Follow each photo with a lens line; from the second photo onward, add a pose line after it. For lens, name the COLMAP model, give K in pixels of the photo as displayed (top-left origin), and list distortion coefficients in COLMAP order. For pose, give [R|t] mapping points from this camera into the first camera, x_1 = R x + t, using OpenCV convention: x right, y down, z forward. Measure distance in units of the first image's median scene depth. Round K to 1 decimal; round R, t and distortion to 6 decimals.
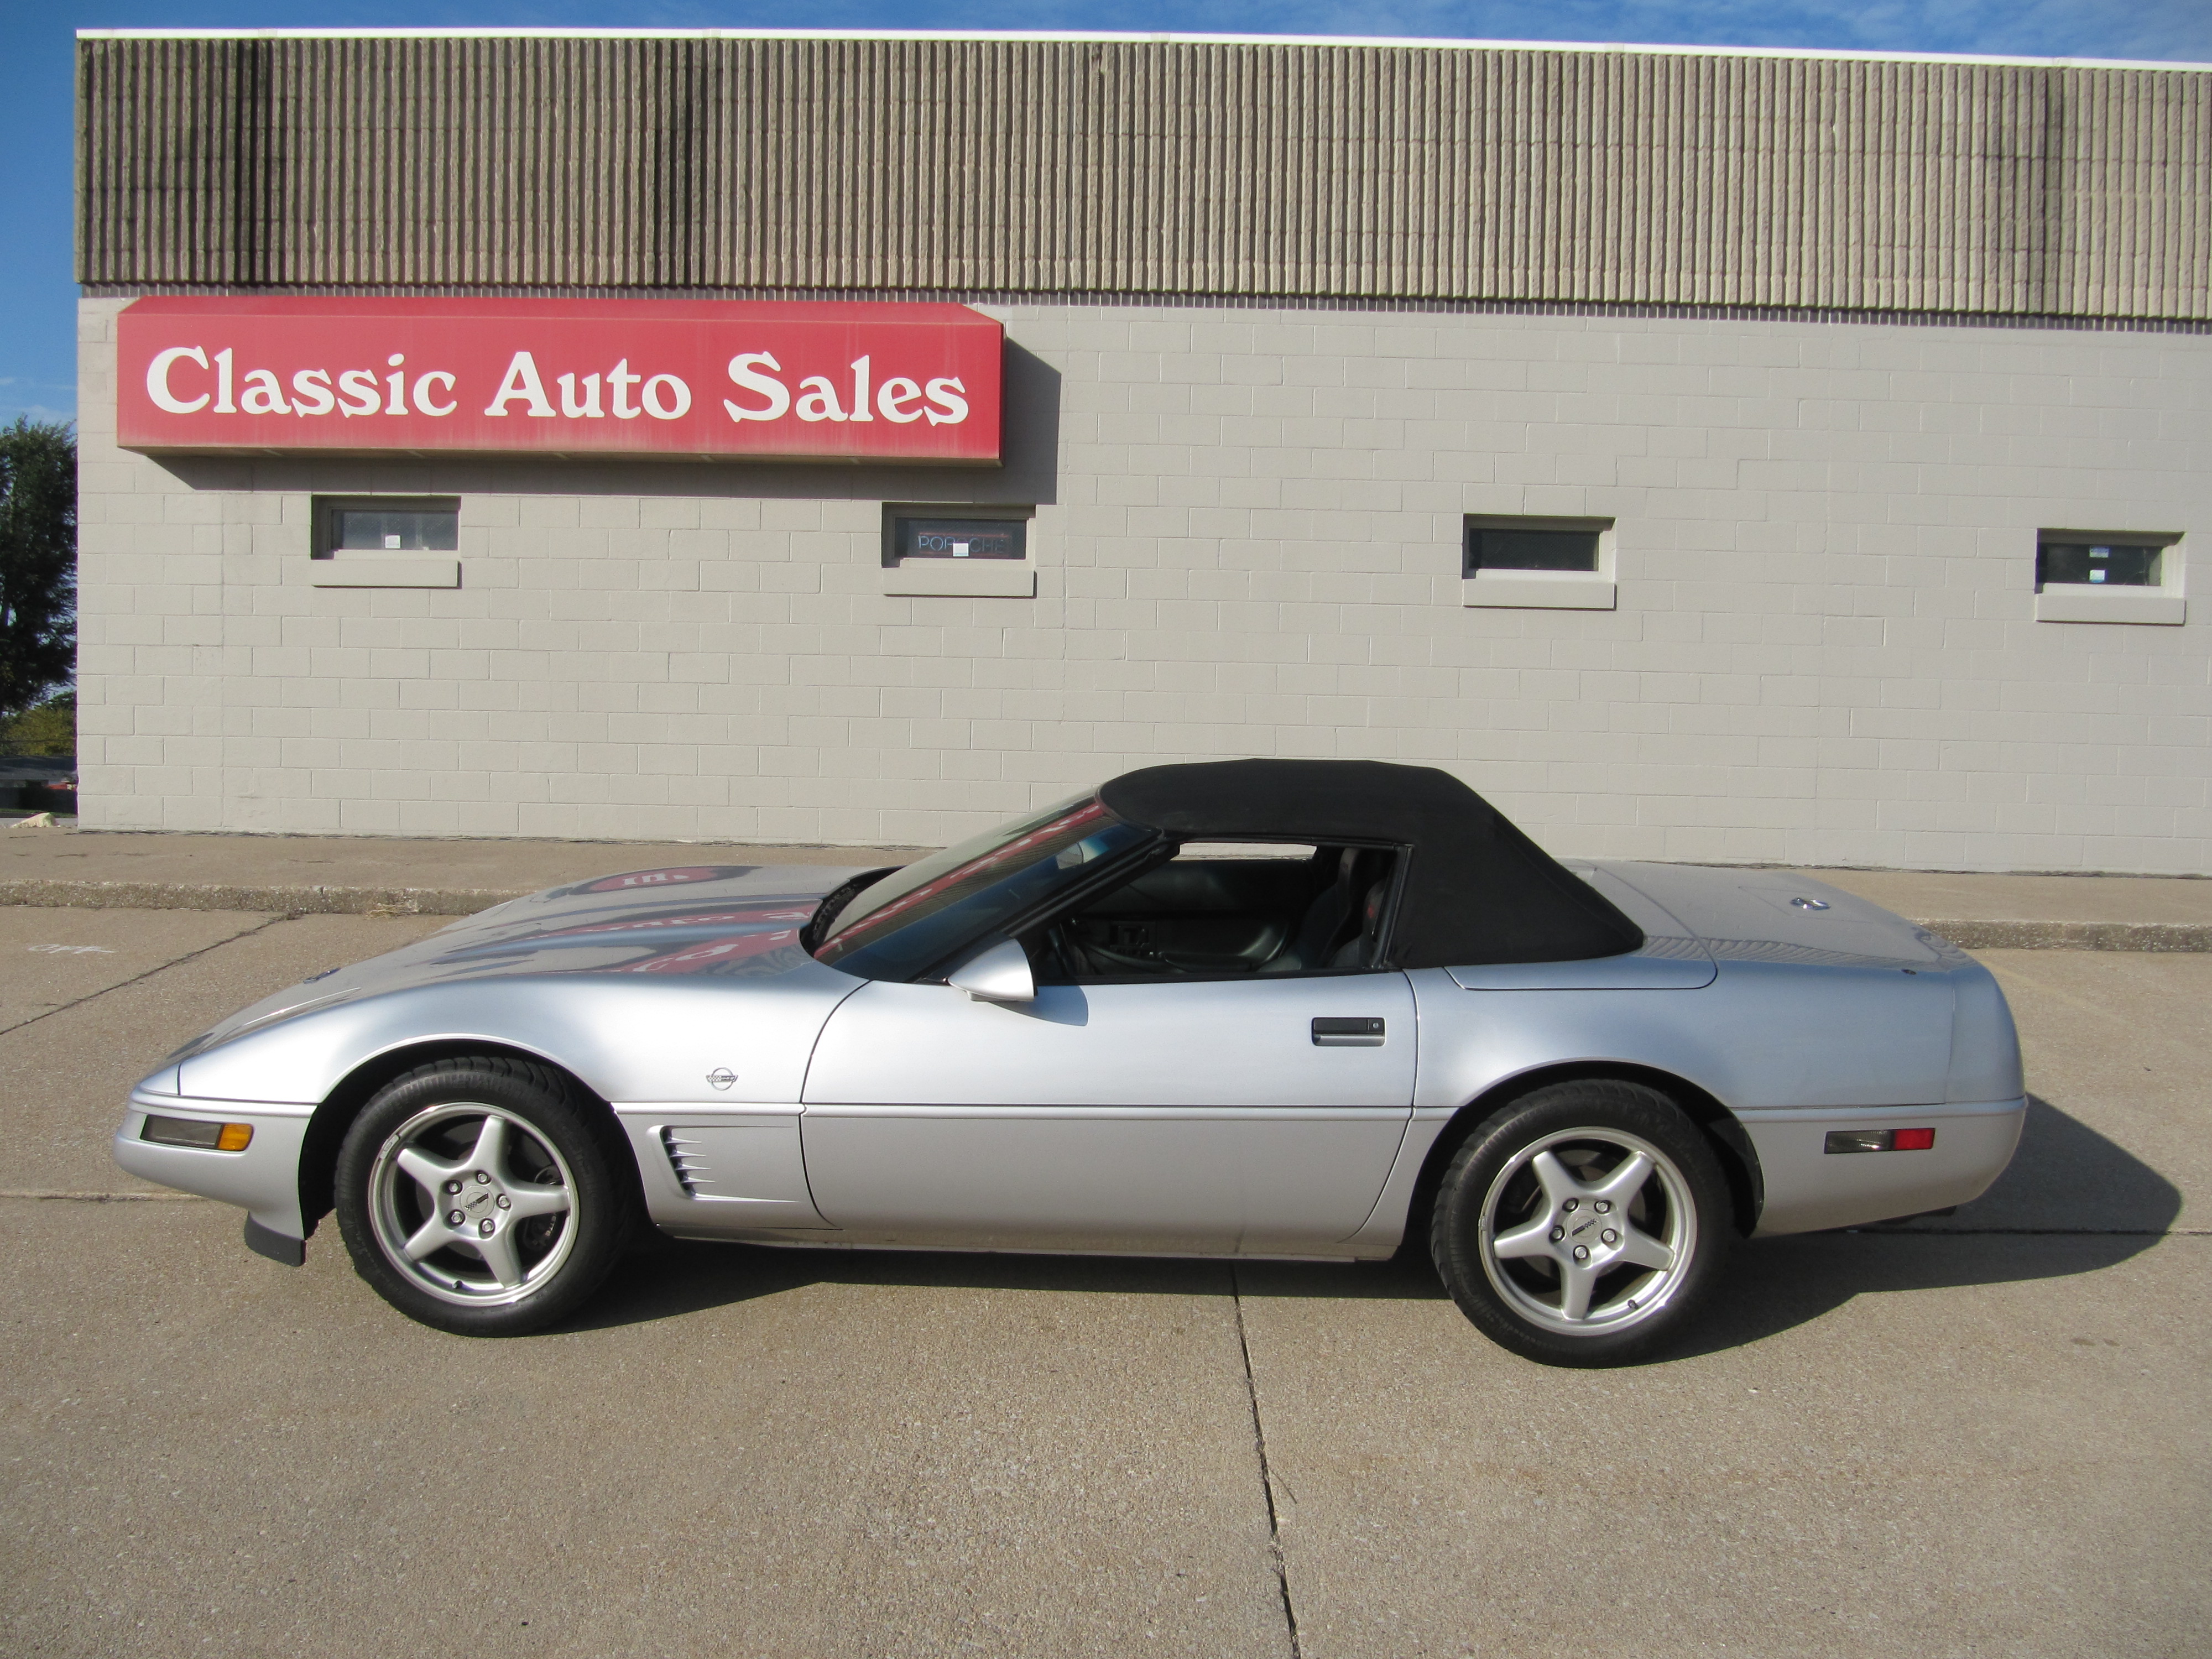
lens RADIAL K [[1829.4, 0, 1110.9], [0, 1829.4, 836.0], [0, 0, 1]] dist [-0.056849, 0.019998]
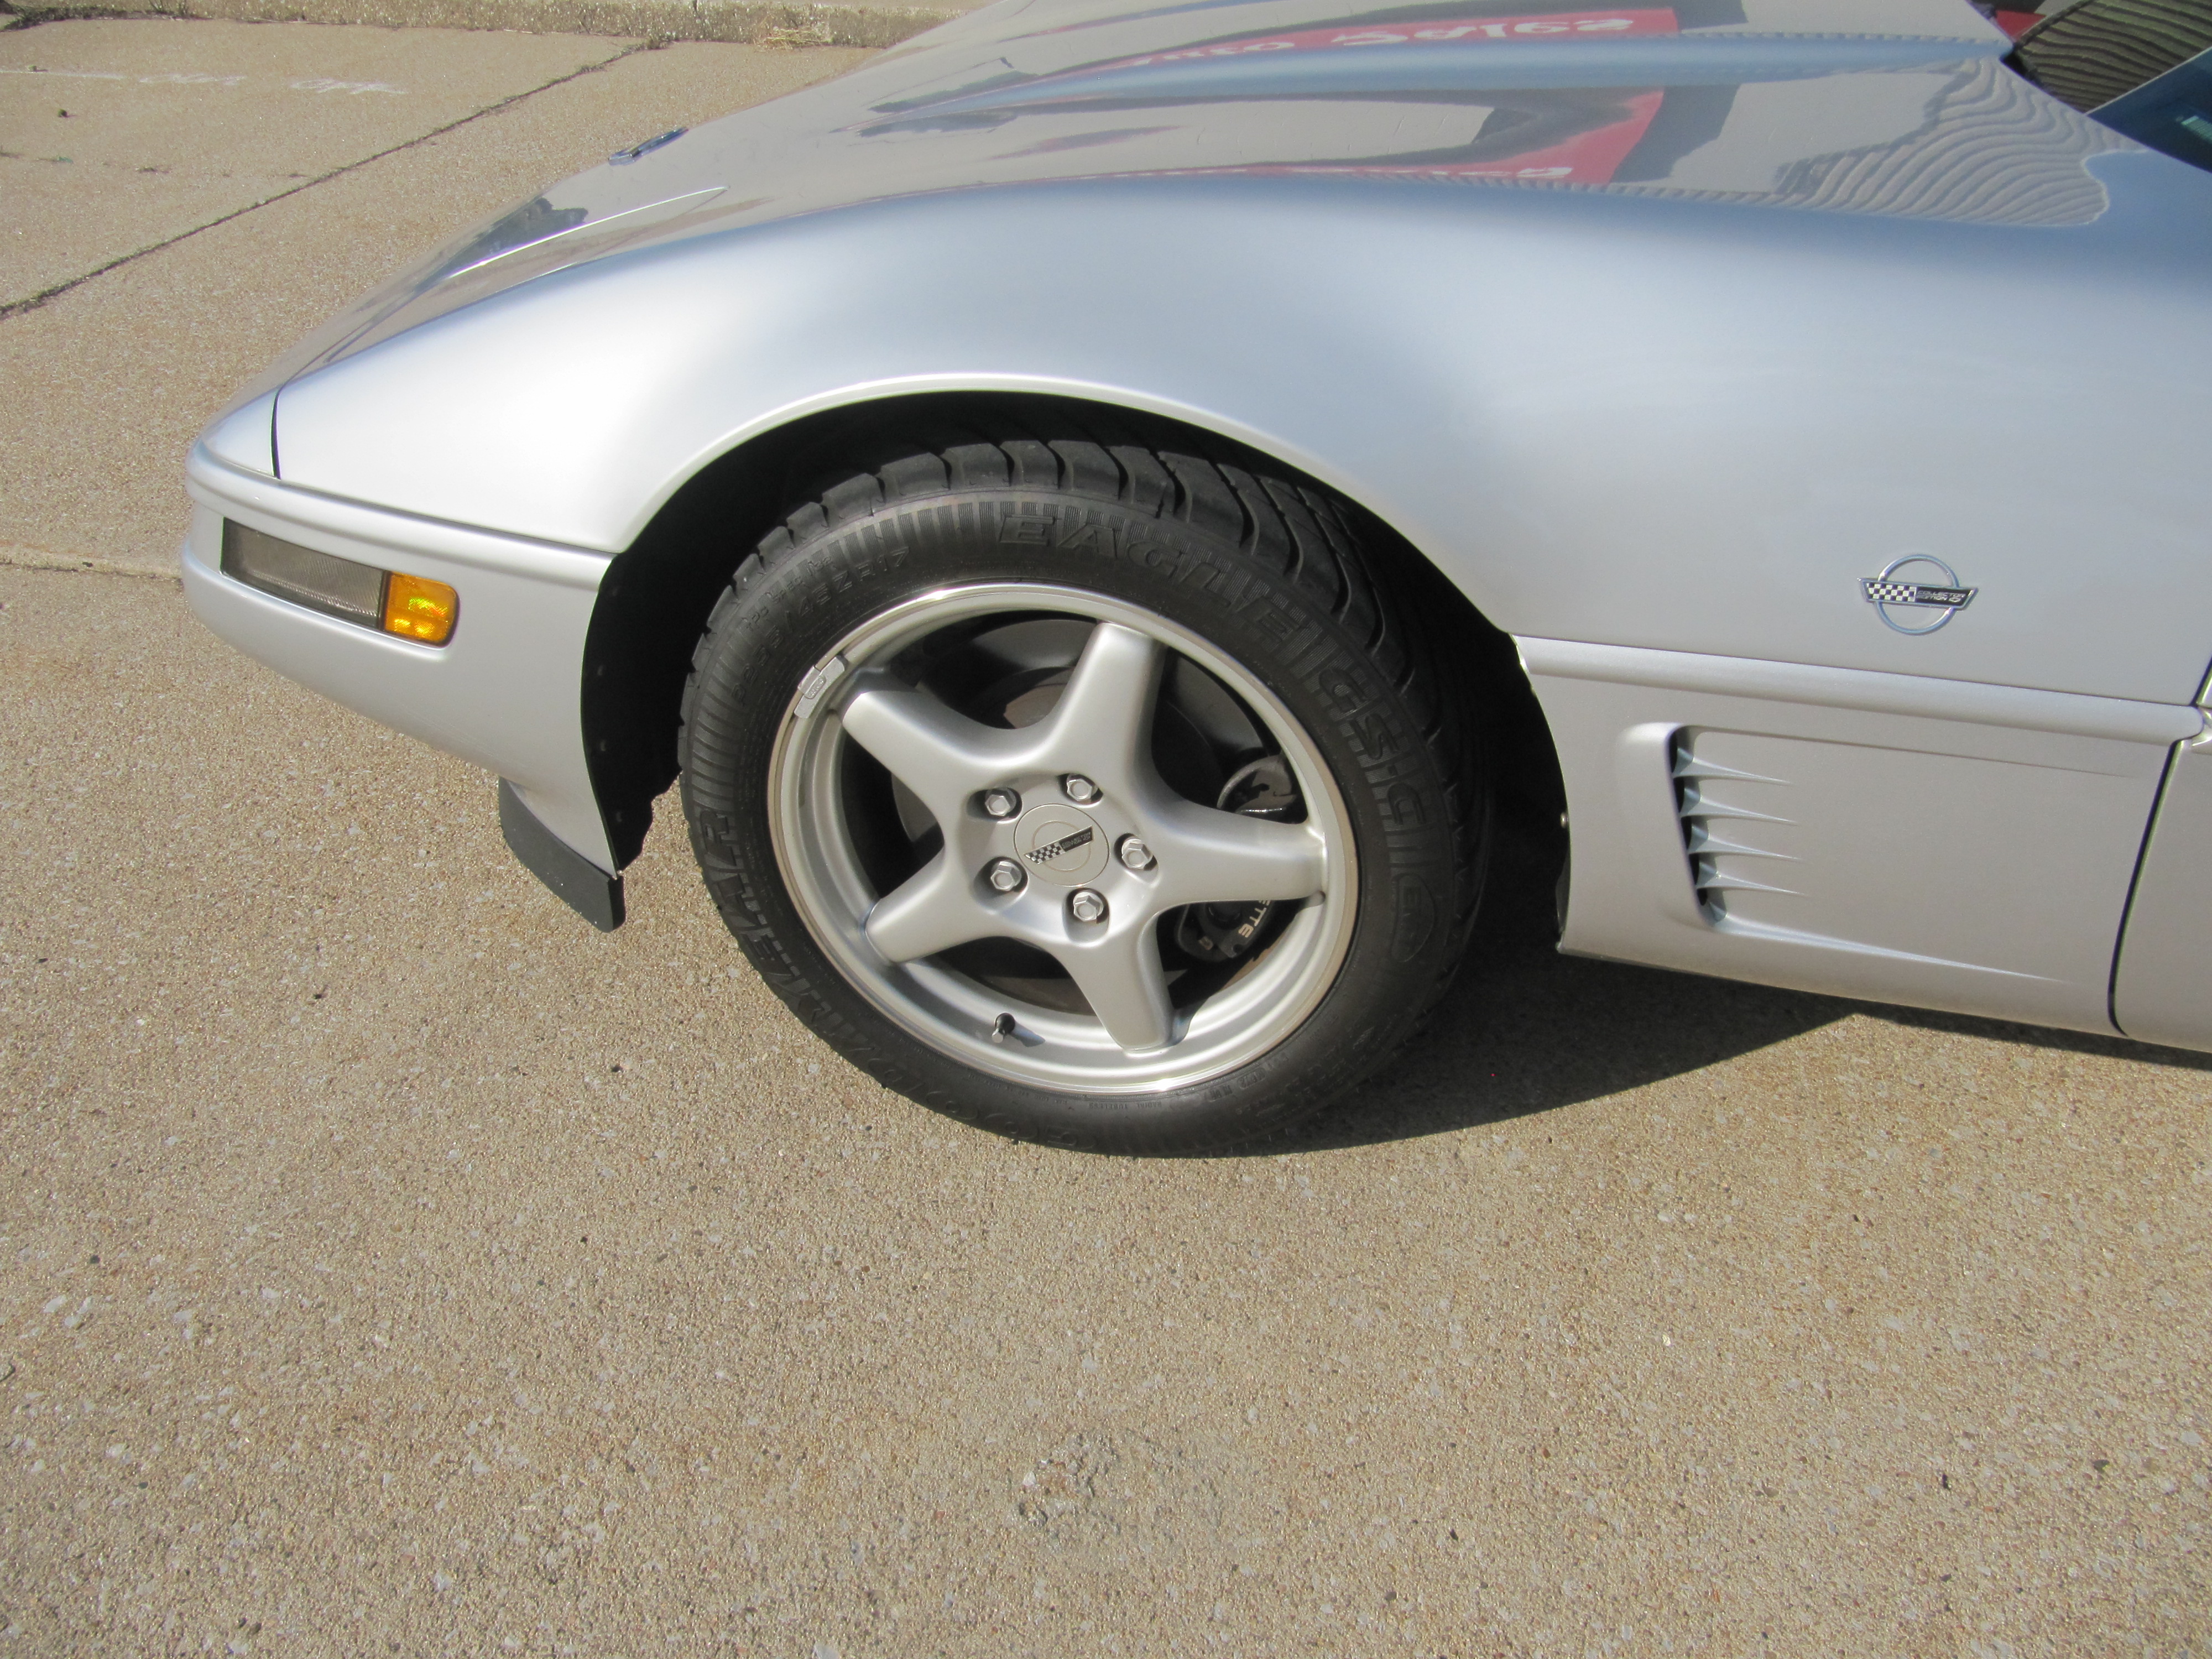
lens RADIAL K [[1829.4, 0, 1110.0], [0, 1829.4, 842.1], [0, 0, 1]] dist [-0.056849, 0.019998]
pose [[0.975957, 0.113209, -0.186256, -0.270272], [-0.023268, 0.903764, 0.427397, 0.047086], [0.216717, -0.412788, 0.884670, 0.676865]]
